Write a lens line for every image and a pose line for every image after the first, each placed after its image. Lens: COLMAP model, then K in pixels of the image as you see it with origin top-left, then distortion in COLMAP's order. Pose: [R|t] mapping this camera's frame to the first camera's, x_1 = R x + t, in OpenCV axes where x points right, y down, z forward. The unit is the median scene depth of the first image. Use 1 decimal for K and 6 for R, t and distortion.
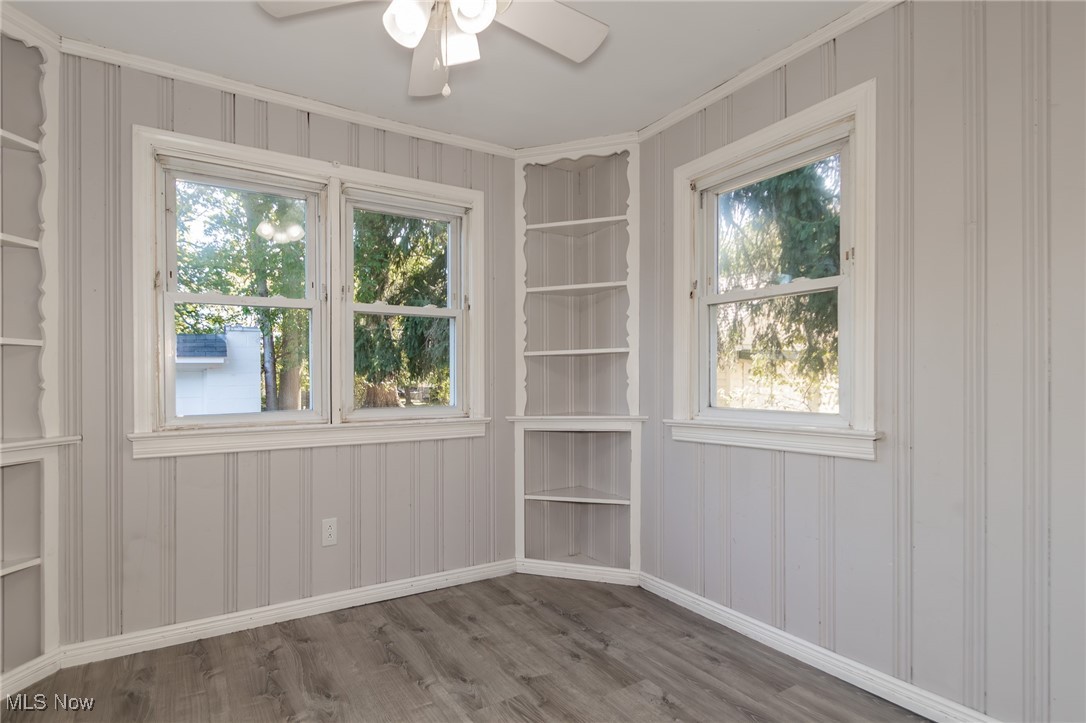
lens RADIAL K [[561.9, 0, 541.5], [0, 561.9, 383.9], [0, 0, 1]] dist [0.001354, 0.000165]
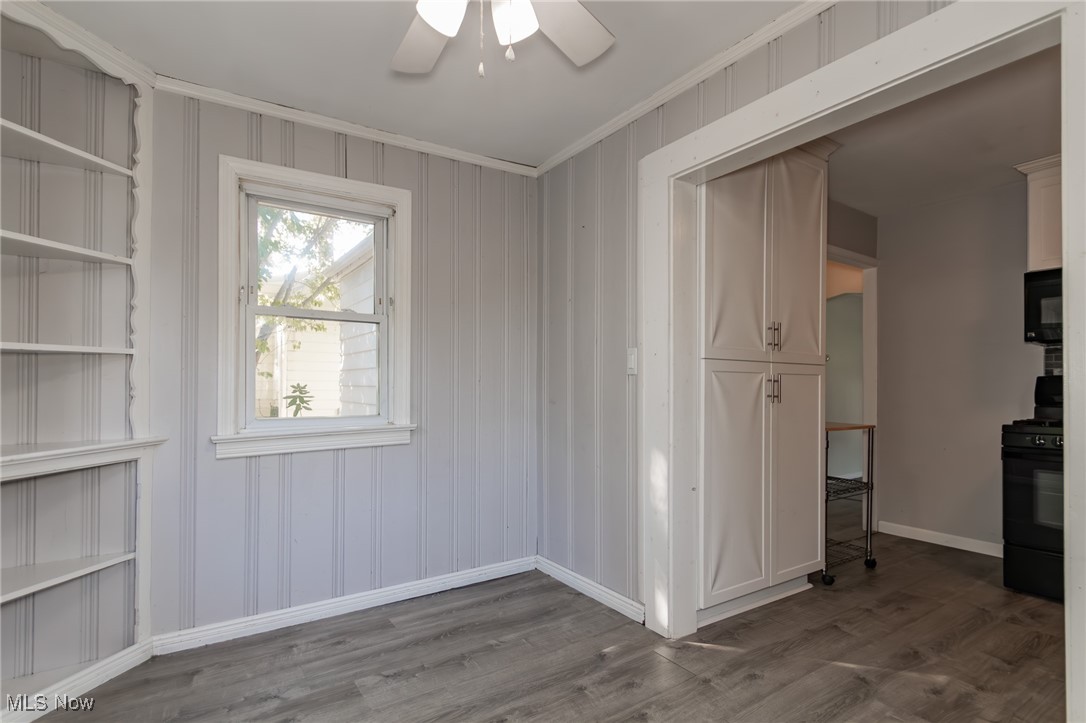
lens RADIAL K [[504.5, 0, 539.9], [0, 504.5, 377.9], [0, 0, 1]] dist [-0.000084, 0.000063]
pose [[-0.034532, 0.004839, 0.999392, -0.674474], [-0.003208, 0.999983, -0.004953, -0.029988], [-0.999398, -0.003377, -0.034516, 0.607256]]
